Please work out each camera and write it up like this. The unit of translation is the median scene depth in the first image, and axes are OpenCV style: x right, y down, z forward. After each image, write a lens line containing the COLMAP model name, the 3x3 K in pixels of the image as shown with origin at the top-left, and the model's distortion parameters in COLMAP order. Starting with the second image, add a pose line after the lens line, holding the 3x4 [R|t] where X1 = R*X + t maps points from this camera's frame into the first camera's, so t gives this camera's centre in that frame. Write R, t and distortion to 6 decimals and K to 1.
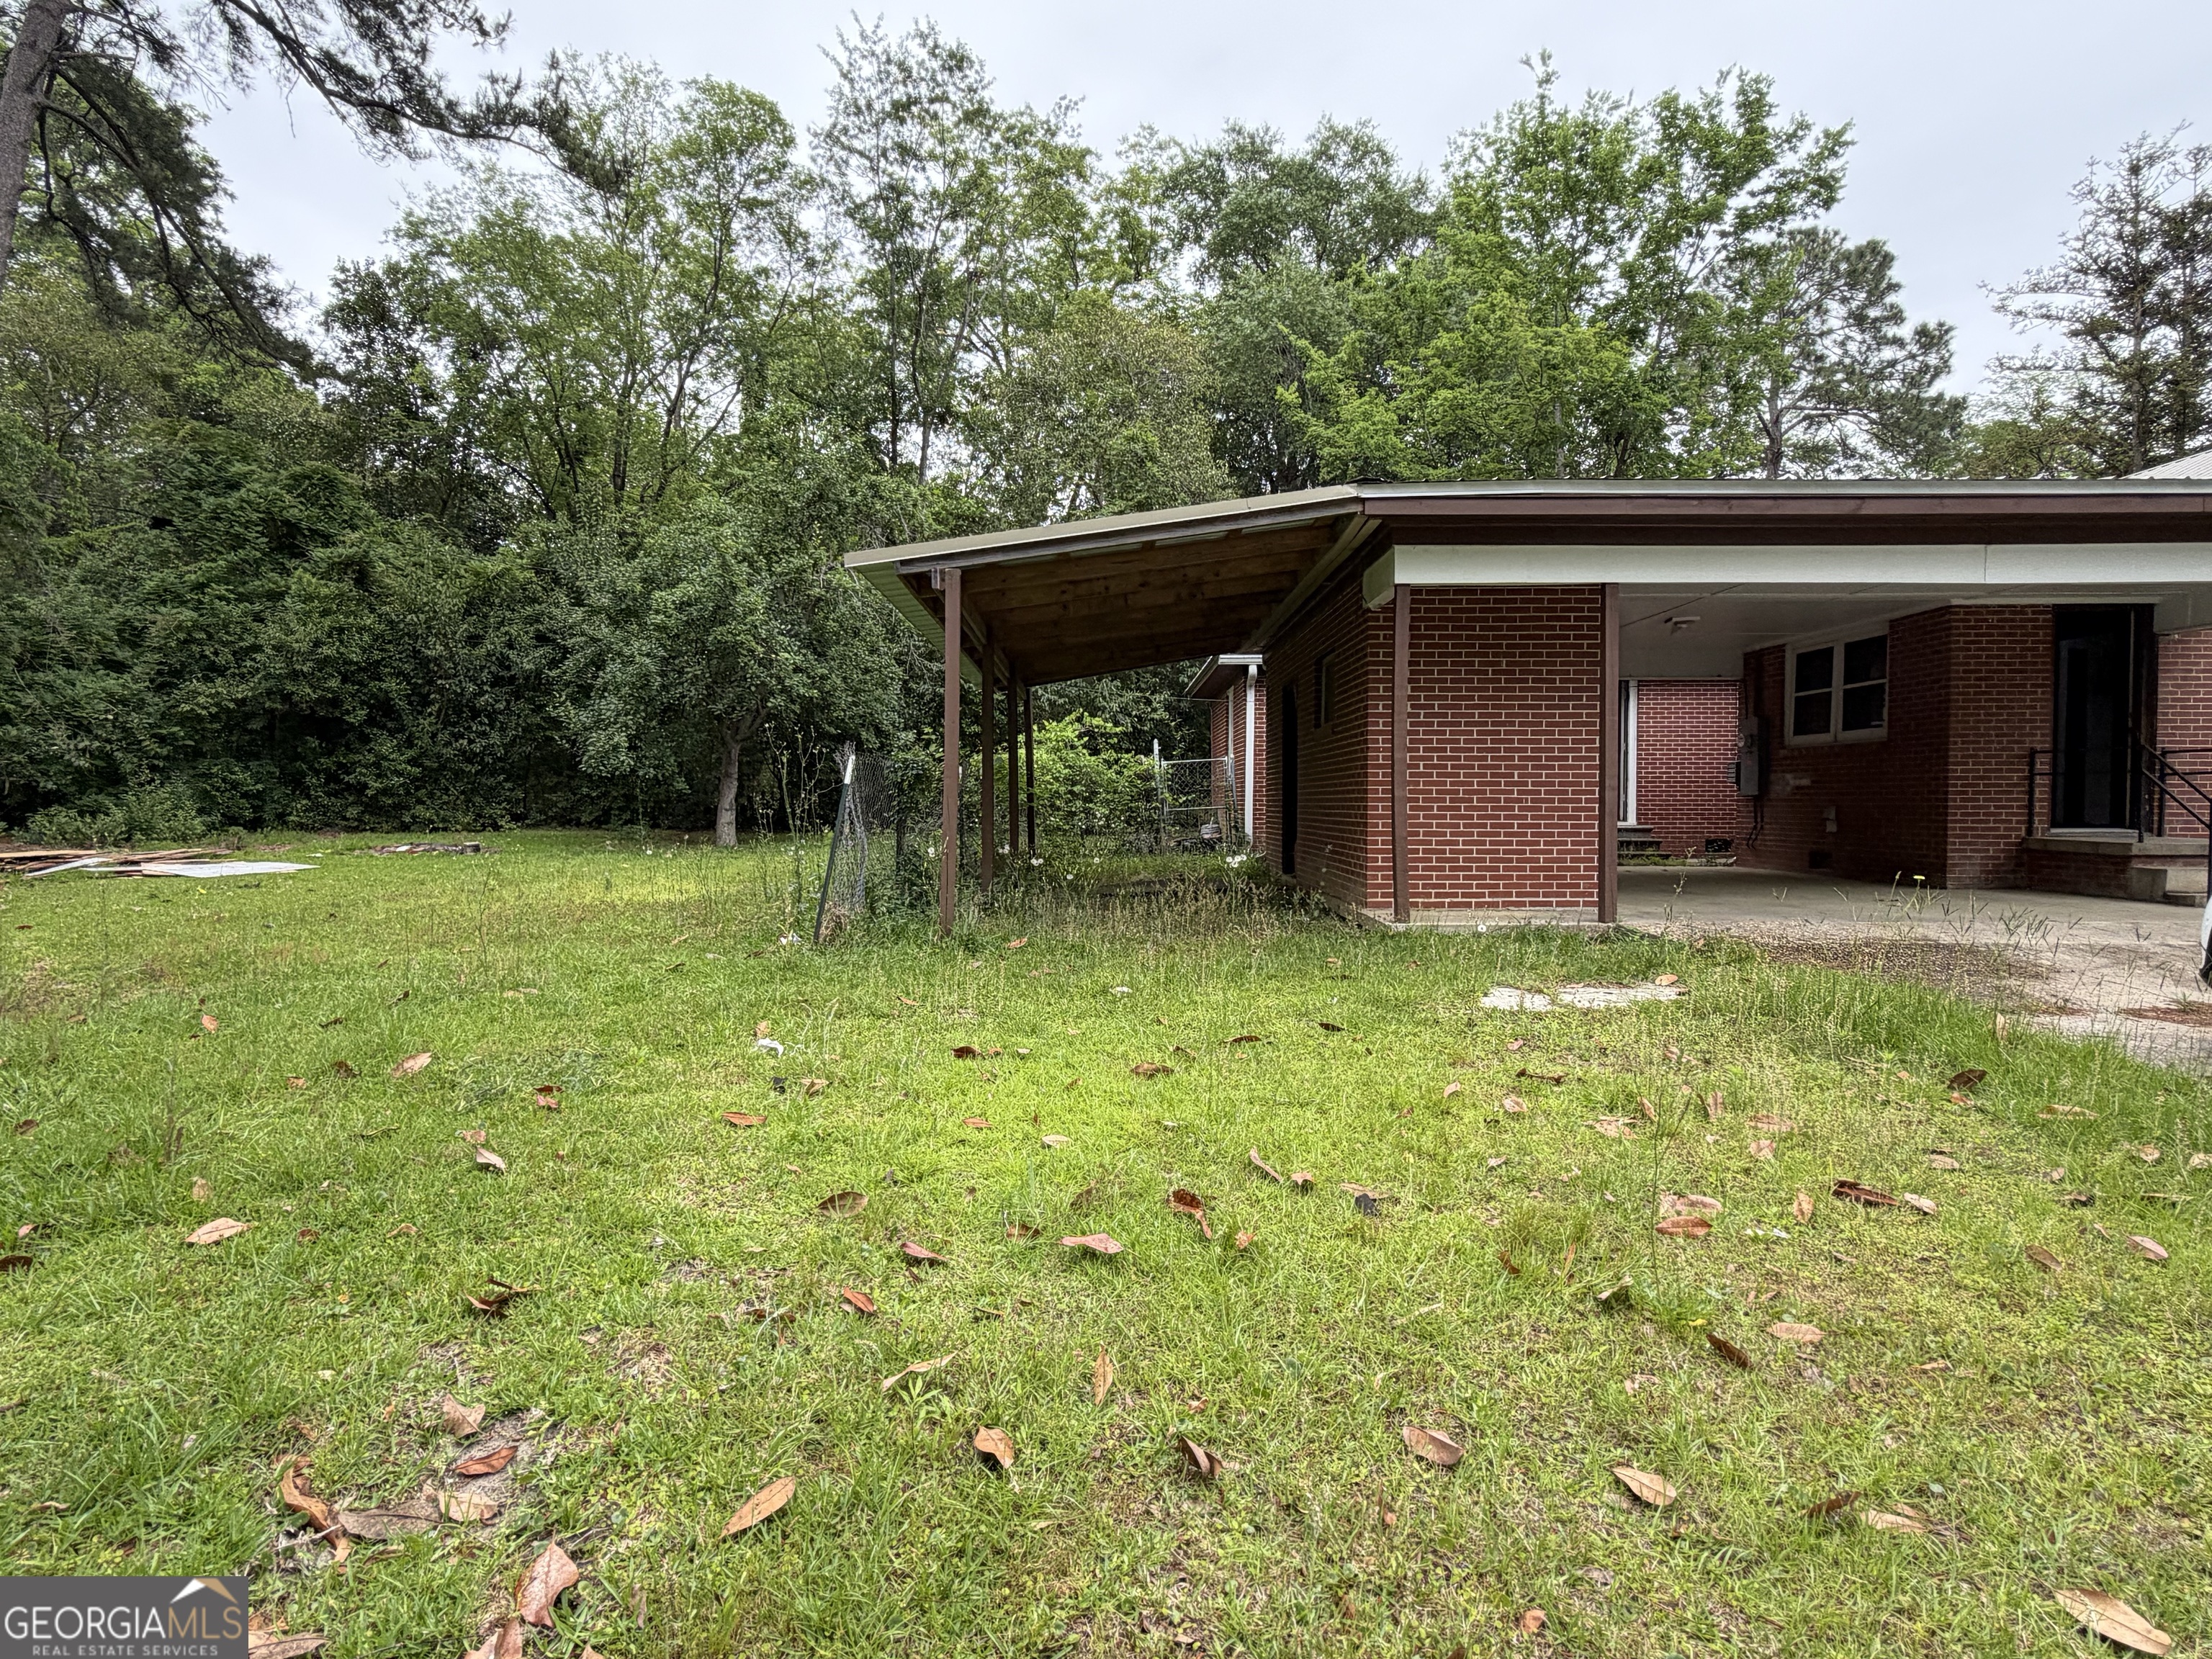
lens RADIAL K [[1182.0, 0, 1112.2], [0, 1182.0, 836.4], [0, 0, 1]] dist [-0.001106, -0.000313]
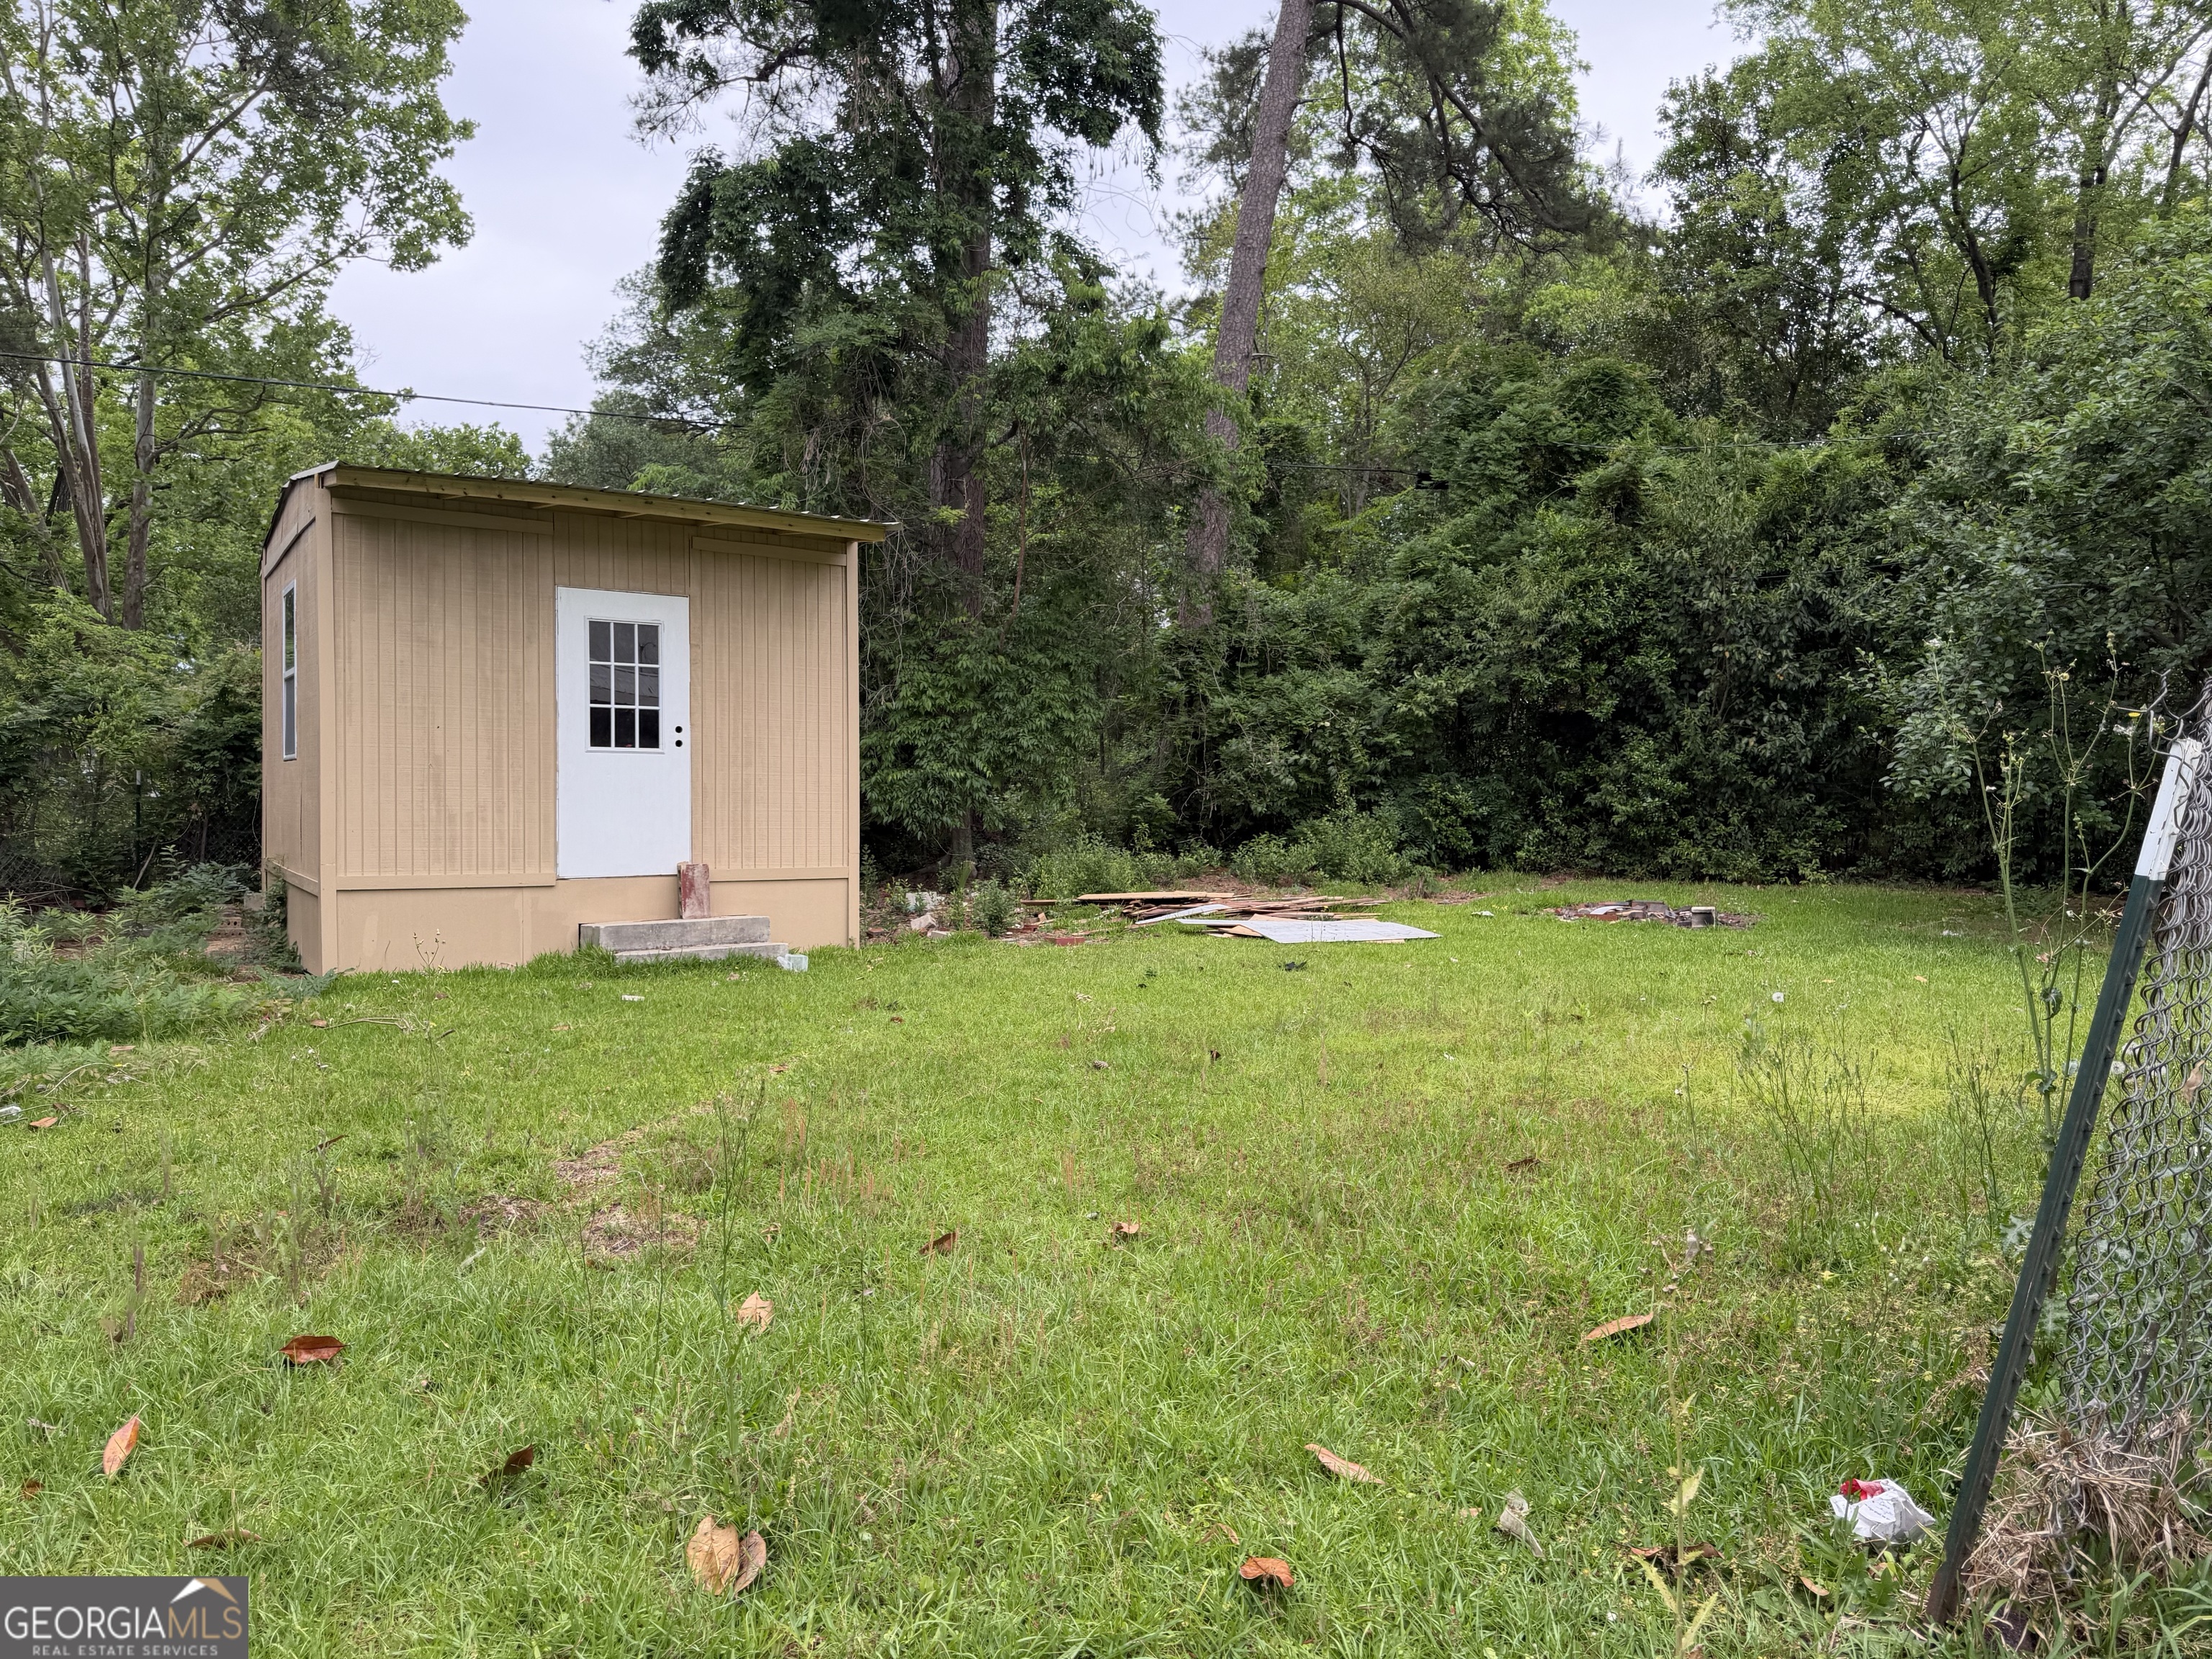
lens RADIAL K [[1583.9, 0, 1128.2], [0, 1583.9, 836.5], [0, 0, 1]] dist [0.015900, -0.013524]
pose [[0.552698, 0.016810, -0.833212, -0.026456], [-0.035628, 0.999359, -0.003471, -0.015810], [0.832619, 0.031604, 0.552943, 0.284327]]
